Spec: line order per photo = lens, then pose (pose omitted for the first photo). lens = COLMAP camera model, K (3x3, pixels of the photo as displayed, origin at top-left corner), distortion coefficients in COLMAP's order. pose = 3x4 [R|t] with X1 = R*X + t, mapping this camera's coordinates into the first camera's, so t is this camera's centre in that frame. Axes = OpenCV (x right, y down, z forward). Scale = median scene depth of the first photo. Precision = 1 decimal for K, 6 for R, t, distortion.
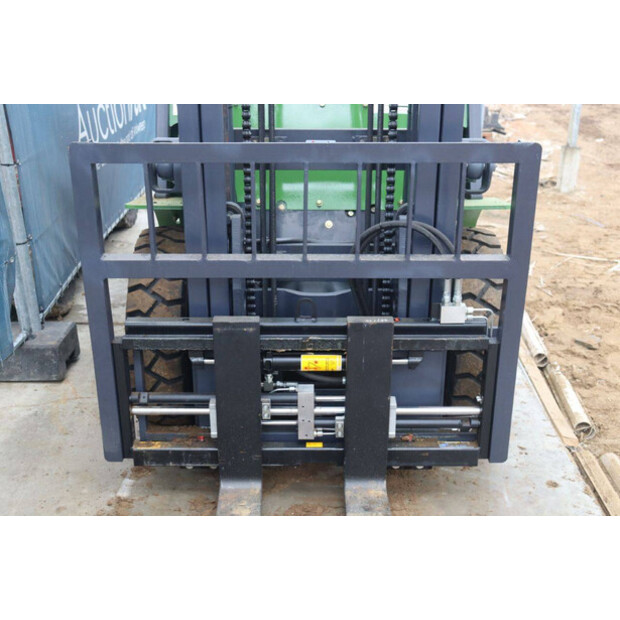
lens RADIAL K [[825.7, 0, 309.6], [0, 825.7, 307.2], [0, 0, 1]] dist [0.043231, 0.000000]
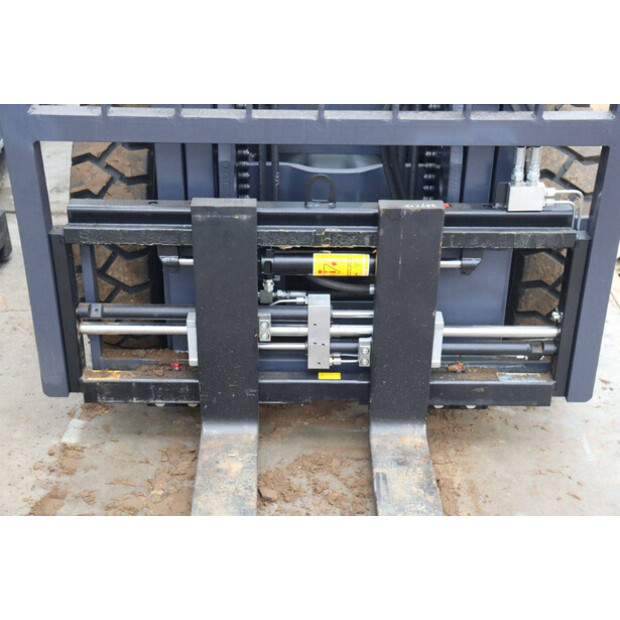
lens RADIAL K [[994.3, 0, 312.7], [0, 994.3, 303.8], [0, 0, 1]] dist [0.128558, 0.000000]
pose [[0.999951, 0.007594, 0.006381, -0.015521], [-0.008190, 0.995021, 0.099329, 0.014327], [-0.005595, -0.099376, 0.995034, 0.122887]]
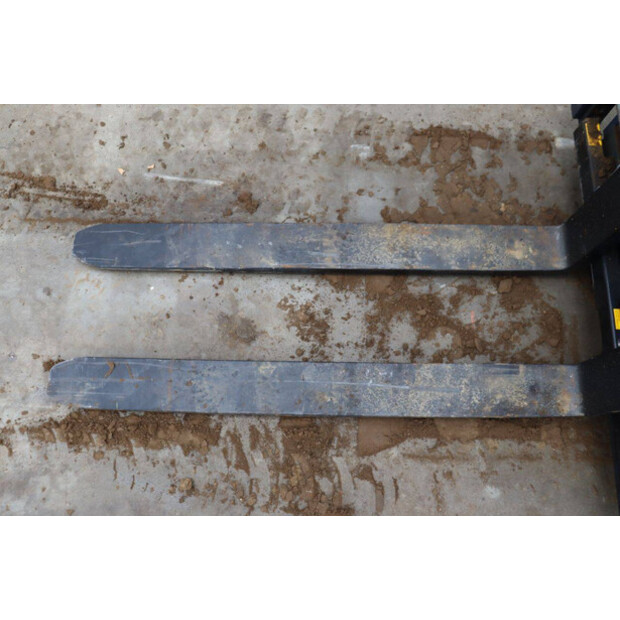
lens RADIAL K [[547.0, 0, 310.3], [0, 547.0, 305.4], [0, 0, 1]] dist [-0.113836, 0.029391]
pose [[-0.043823, 0.952004, -0.302932, 0.155489], [-0.364279, 0.267121, 0.892159, -0.169565], [0.930258, 0.149449, 0.335089, 0.573055]]
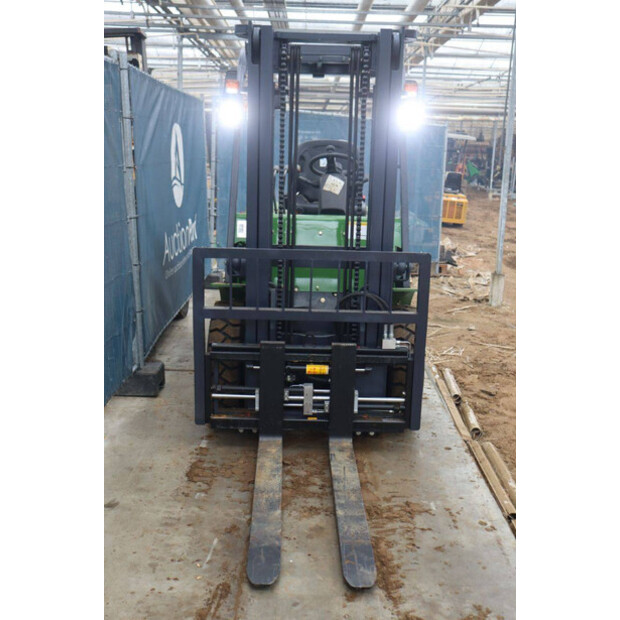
lens RADIAL K [[756.5, 0, 310.4], [0, 756.5, 312.5], [0, 0, 1]] dist [0.005465, 0.000000]
pose [[0.999693, 0.023401, 0.008188, -0.017348], [-0.021903, 0.988364, -0.150522, 0.187653], [-0.011615, 0.150296, 0.988573, -0.651008]]
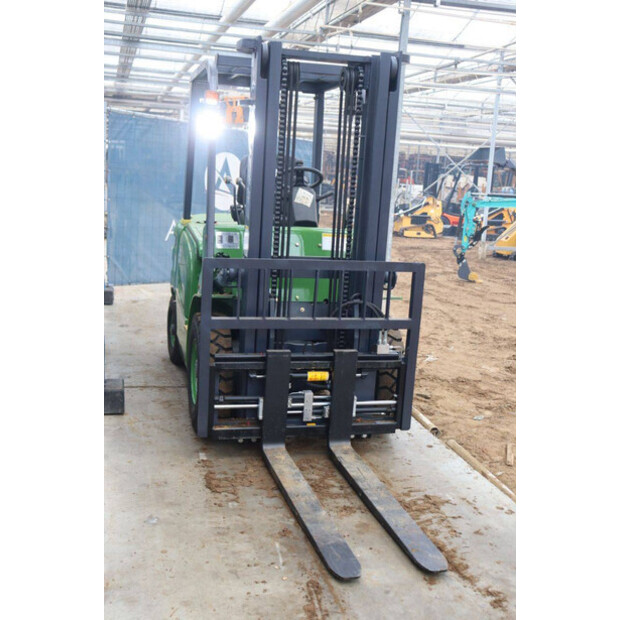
lens RADIAL K [[782.0, 0, 311.4], [0, 782.0, 312.2], [0, 0, 1]] dist [0.026690, 0.000000]
pose [[0.965414, 0.005004, 0.260674, -0.449083], [0.041074, 0.984412, -0.171015, 0.219749], [-0.257467, 0.175807, 0.950159, -0.691179]]
